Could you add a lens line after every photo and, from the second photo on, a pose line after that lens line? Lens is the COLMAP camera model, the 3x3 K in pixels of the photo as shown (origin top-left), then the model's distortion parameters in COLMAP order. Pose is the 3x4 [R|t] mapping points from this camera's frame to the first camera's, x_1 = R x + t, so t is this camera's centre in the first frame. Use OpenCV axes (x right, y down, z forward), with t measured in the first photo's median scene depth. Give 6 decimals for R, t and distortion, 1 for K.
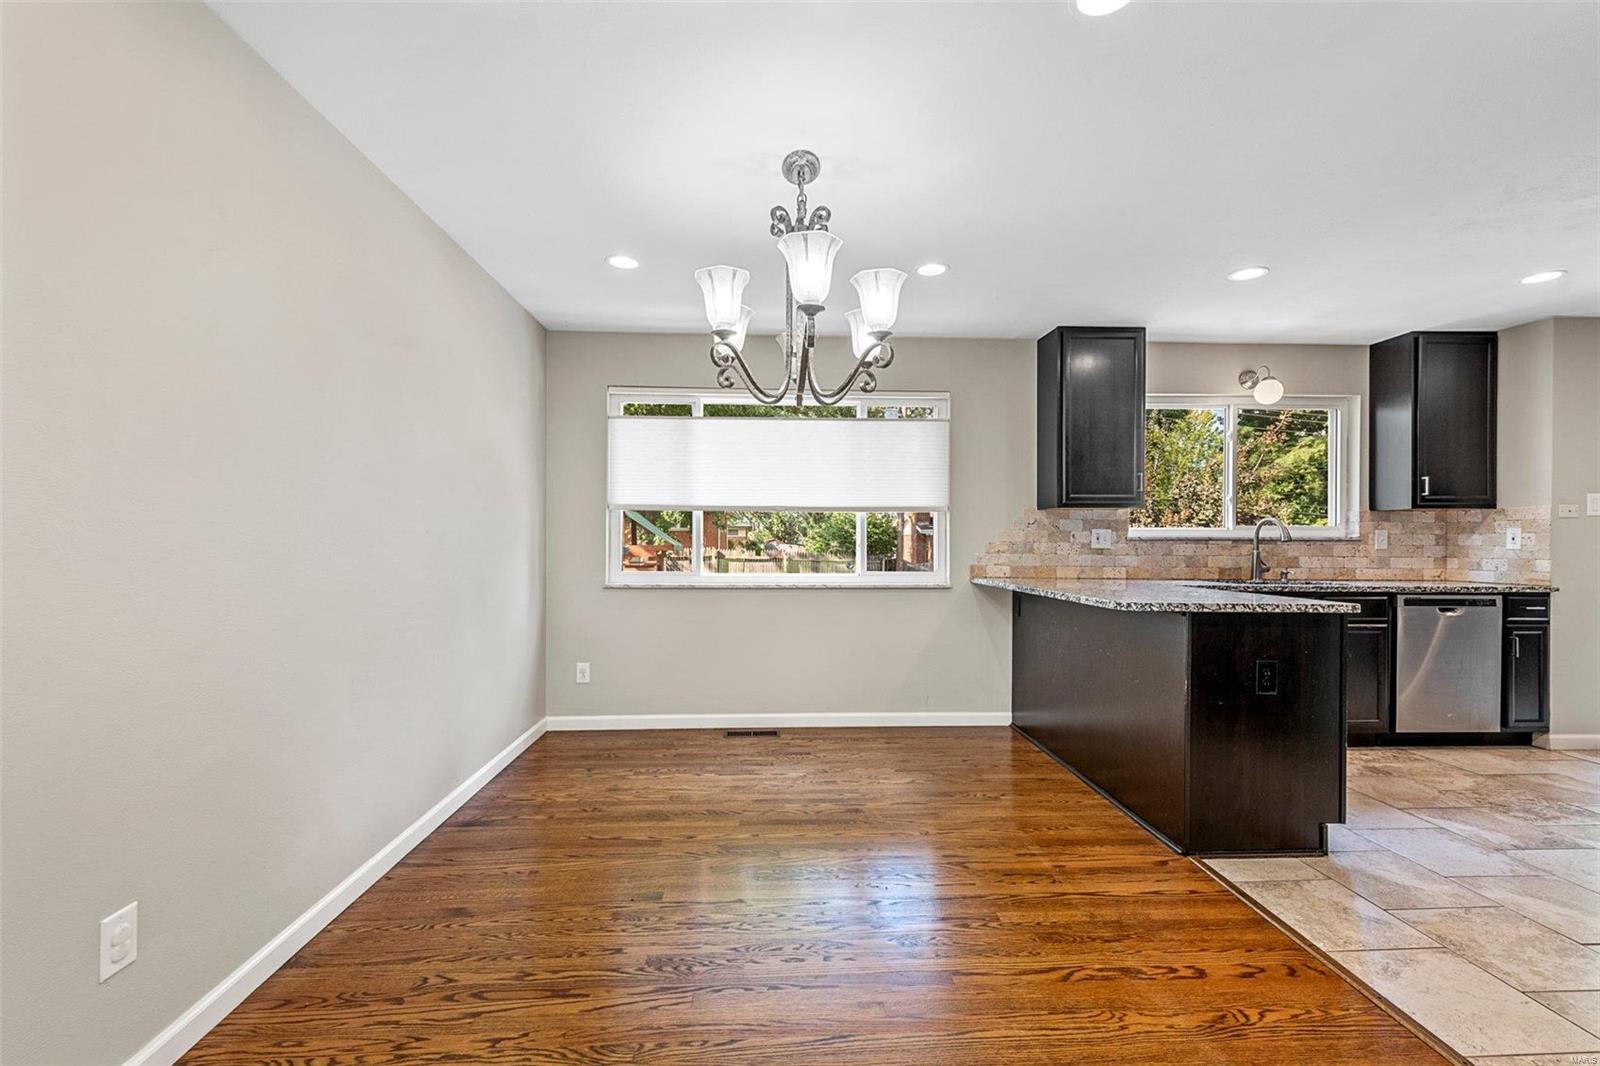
lens RADIAL K [[691.0, 0, 798.7], [0, 691.0, 548.5], [0, 0, 1]] dist [0.002887, 0.000174]
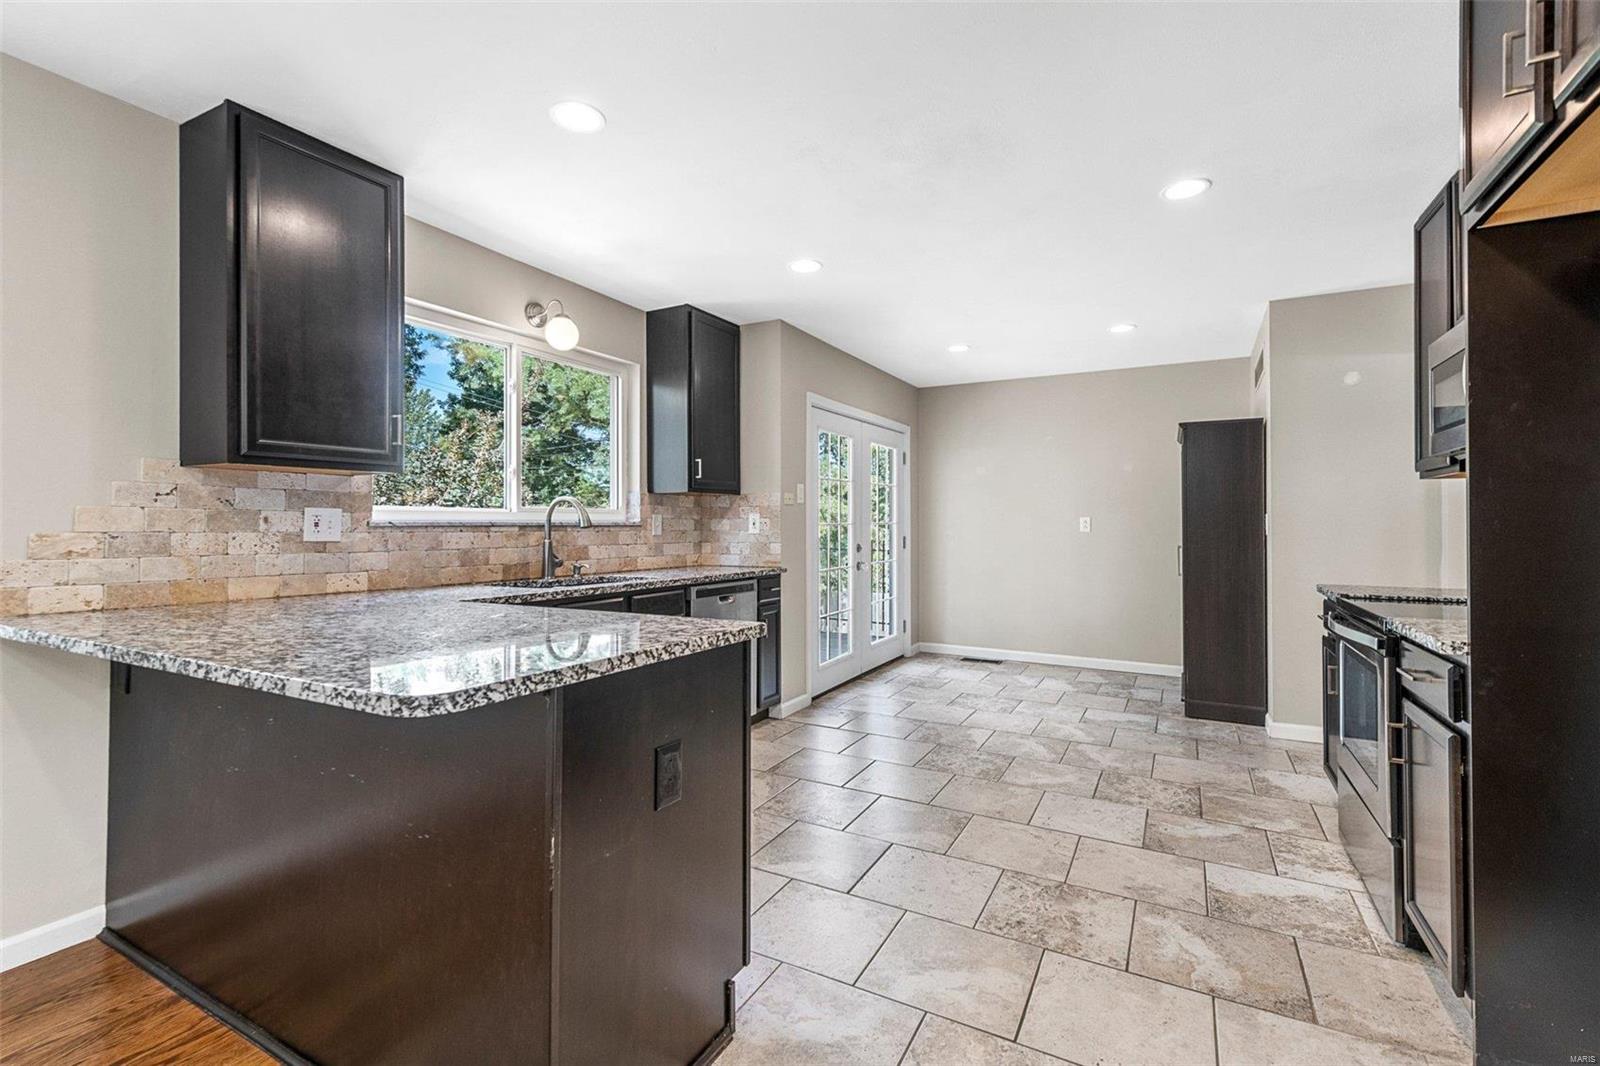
lens RADIAL K [[704.6, 0, 800.3], [0, 704.6, 514.2], [0, 0, 1]] dist [0.010759, -0.000628]
pose [[0.519633, 0.009995, 0.854331, 0.143701], [0.012693, 0.999731, -0.019416, -0.006456], [-0.854296, 0.020933, 0.519366, 0.361692]]
